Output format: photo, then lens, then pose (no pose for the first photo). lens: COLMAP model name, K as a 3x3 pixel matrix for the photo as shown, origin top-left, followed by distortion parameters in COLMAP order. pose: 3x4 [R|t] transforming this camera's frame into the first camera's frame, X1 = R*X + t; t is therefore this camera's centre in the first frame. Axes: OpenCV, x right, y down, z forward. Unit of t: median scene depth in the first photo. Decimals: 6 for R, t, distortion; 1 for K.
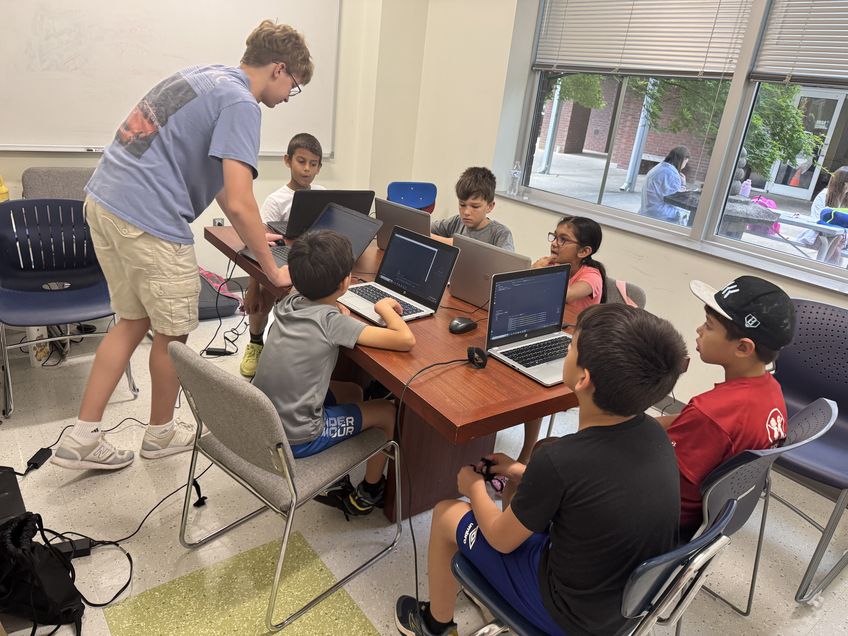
lens RADIAL K [[607.7, 0, 422.5], [0, 607.7, 319.4], [0, 0, 1]] dist [0.035155, -0.040970]
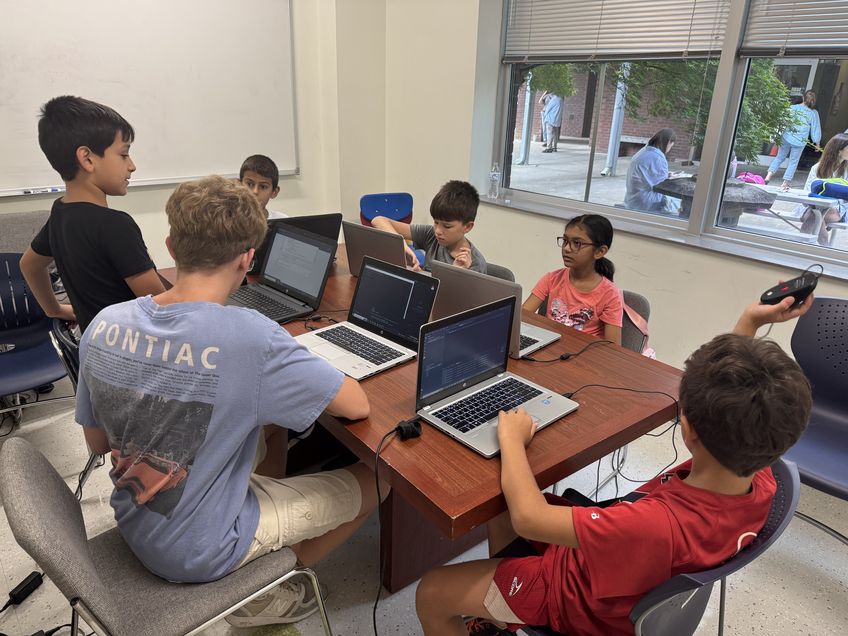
lens RADIAL K [[607.7, 0, 427.5], [0, 607.7, 322.9], [0, 0, 1]] dist [0.035155, -0.040970]
pose [[0.995683, -0.090569, 0.020324, 0.015203], [0.090368, 0.995852, 0.010624, -0.046627], [-0.021202, -0.008742, 0.999737, 0.091256]]
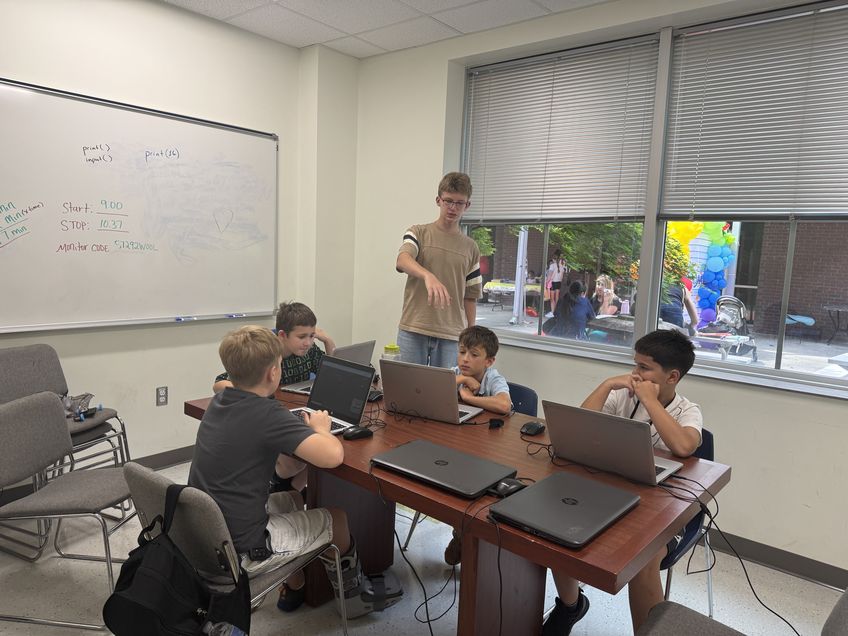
lens RADIAL K [[607.7, 0, 422.9], [0, 607.7, 320.4], [0, 0, 1]] dist [0.035155, -0.040970]
pose [[0.976531, -0.087859, 0.196642, -0.160977], [0.131530, 0.966257, -0.221466, -0.003166], [-0.170549, 0.242132, 0.955136, -0.002936]]
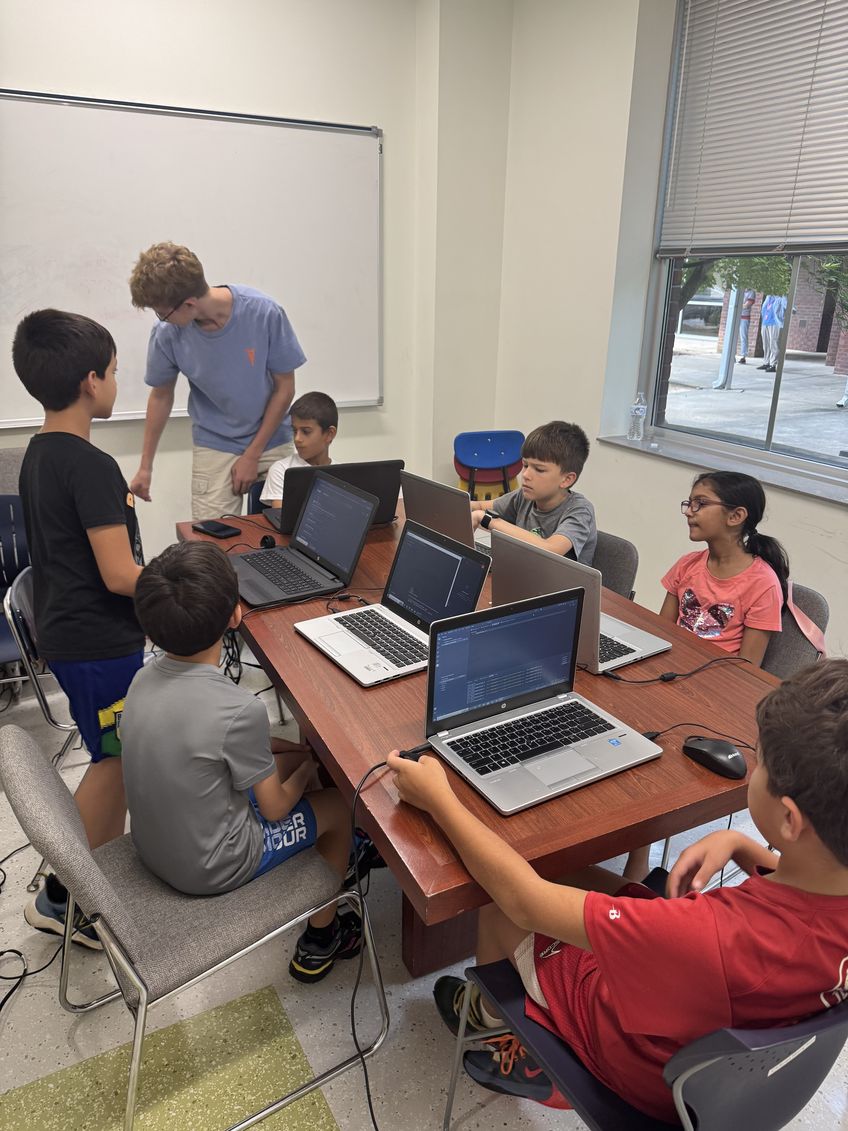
lens RADIAL K [[810.5, 0, 423.3], [0, 810.5, 562.2], [0, 0, 1]] dist [0.035155, -0.040970]
pose [[0.983513, -0.034427, -0.177532, 0.101314], [0.027526, 0.998772, -0.041193, -0.055656], [0.178732, 0.035627, 0.983253, 0.104842]]
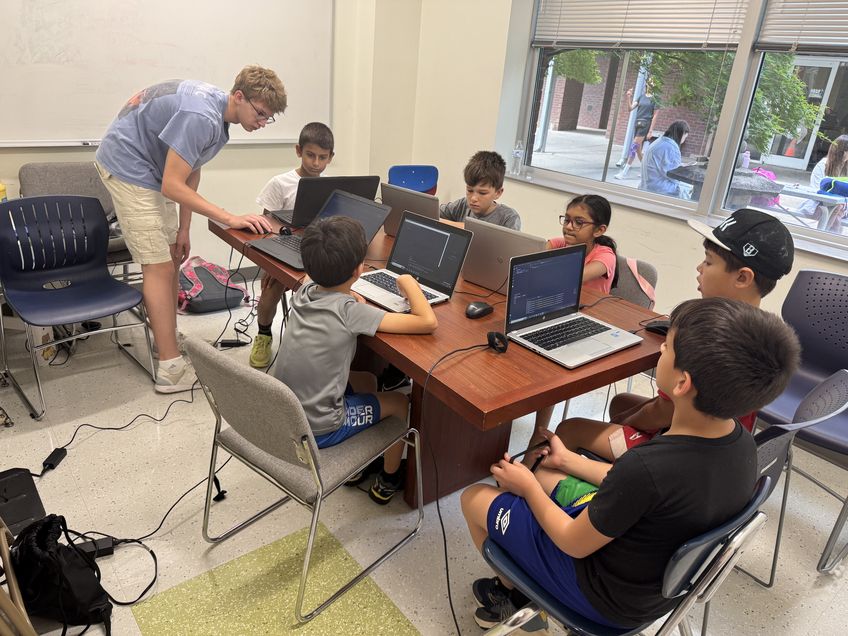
lens RADIAL K [[607.7, 0, 426.0], [0, 607.7, 318.5], [0, 0, 1]] dist [0.035155, -0.040970]
pose [[0.999308, -0.035962, 0.009523, -0.020808], [0.035701, 0.999016, 0.026310, -0.003540], [-0.010460, -0.025951, 0.999608, 0.006404]]
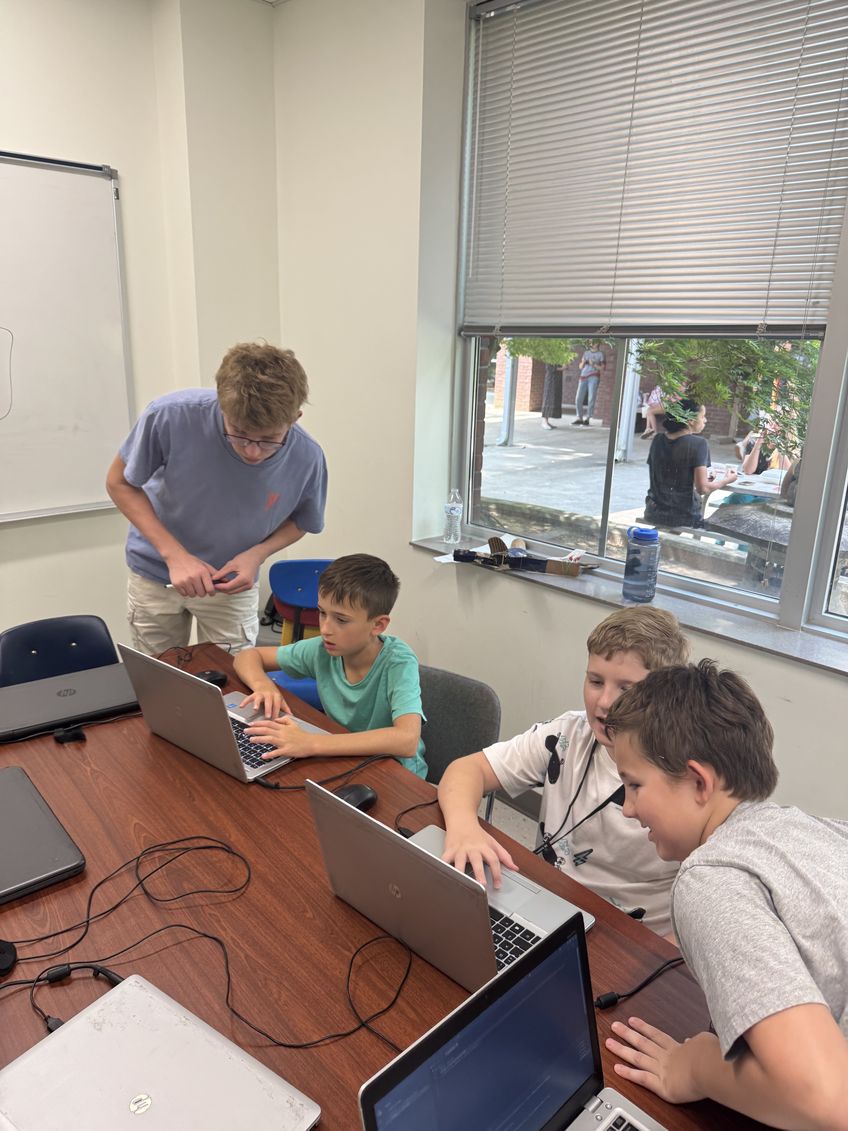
lens RADIAL K [[810.5, 0, 419.0], [0, 810.5, 570.0], [0, 0, 1]] dist [0.035155, -0.040970]
pose [[0.992109, -0.104570, 0.069167, 0.085431], [0.109558, 0.991315, -0.072743, -0.179813], [-0.060960, 0.079746, 0.994949, 0.334399]]
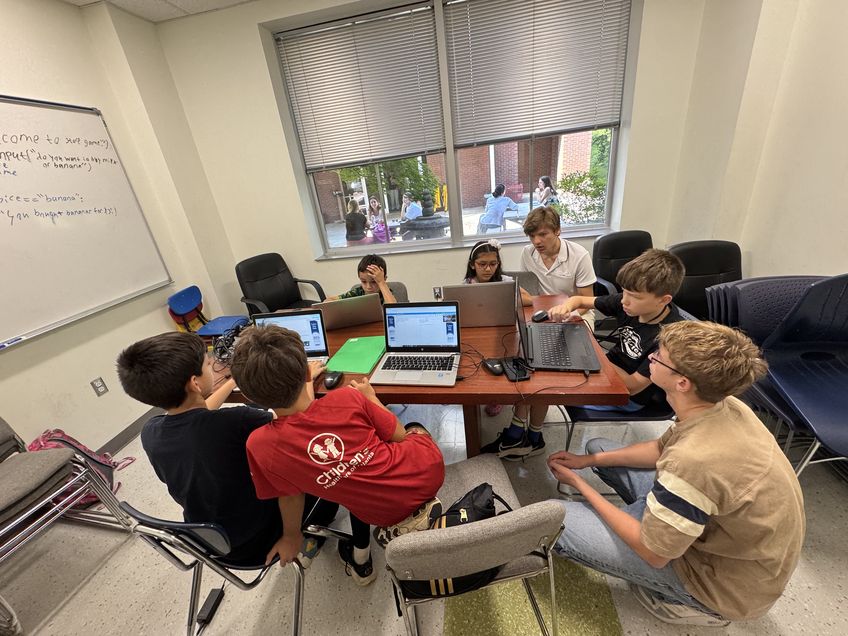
lens RADIAL K [[340.9, 0, 424.3], [0, 340.9, 315.4], [0, 0, 1]] dist [0.001225, -0.000194]
pose [[0.691044, -0.448580, 0.566775, -0.321458], [0.431945, 0.884998, 0.173790, -0.171943], [-0.579554, 0.124719, 0.805334, 0.300545]]
